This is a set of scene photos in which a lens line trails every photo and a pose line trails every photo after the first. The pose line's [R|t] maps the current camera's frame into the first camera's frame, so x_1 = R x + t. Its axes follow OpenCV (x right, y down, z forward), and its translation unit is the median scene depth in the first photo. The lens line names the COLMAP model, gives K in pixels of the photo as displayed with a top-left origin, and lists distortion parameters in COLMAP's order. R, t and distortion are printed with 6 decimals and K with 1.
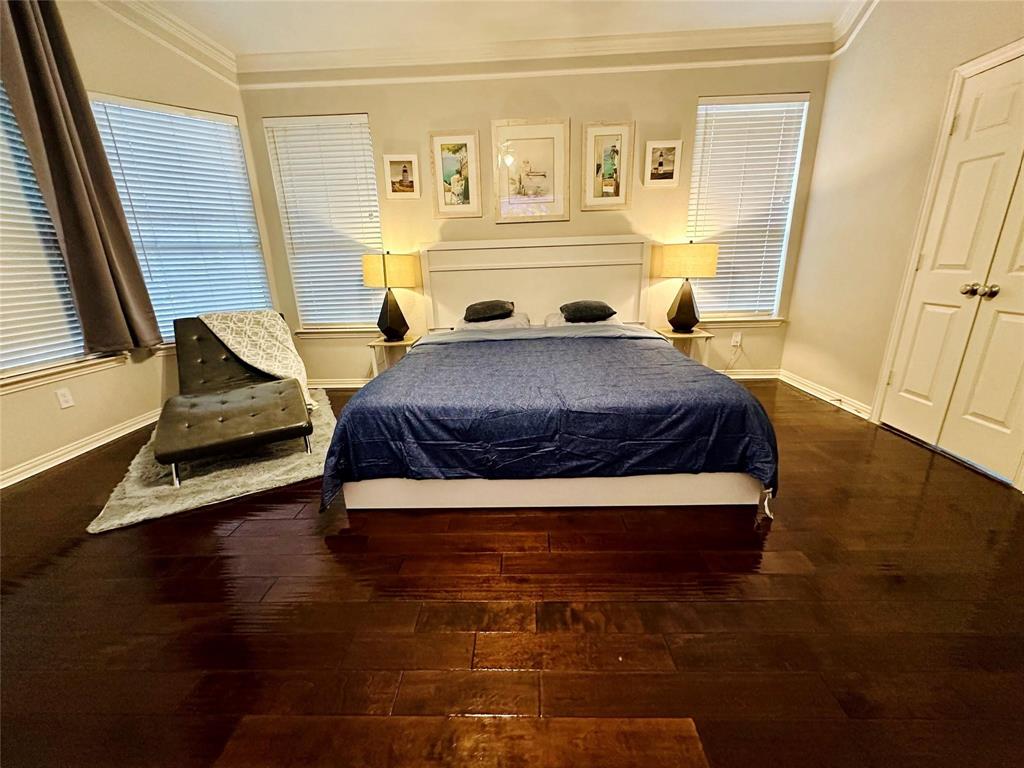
lens RADIAL K [[408.5, 0, 513.7], [0, 408.5, 383.4], [0, 0, 1]] dist [-0.003352, 0.000159]
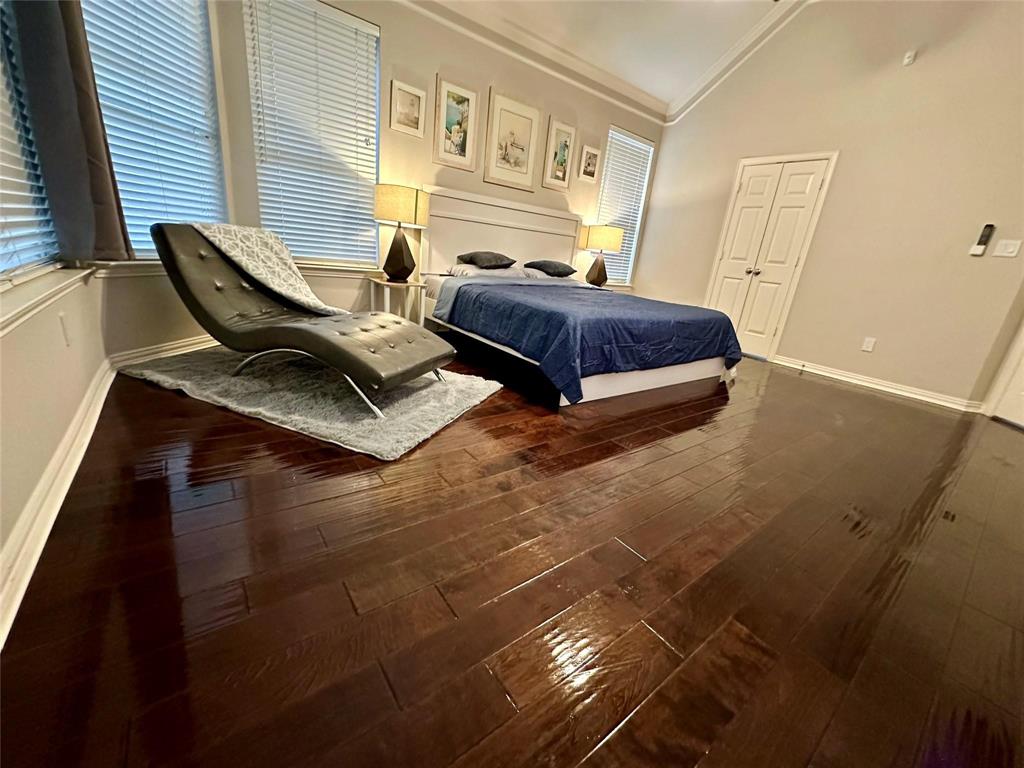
lens RADIAL K [[408.5, 0, 512.2], [0, 408.5, 384.2], [0, 0, 1]] dist [-0.003352, 0.000159]
pose [[0.772195, -0.086630, 0.629452, -0.758507], [0.054853, 0.996052, 0.069793, 0.087941], [-0.633013, -0.019367, 0.773899, 0.086201]]
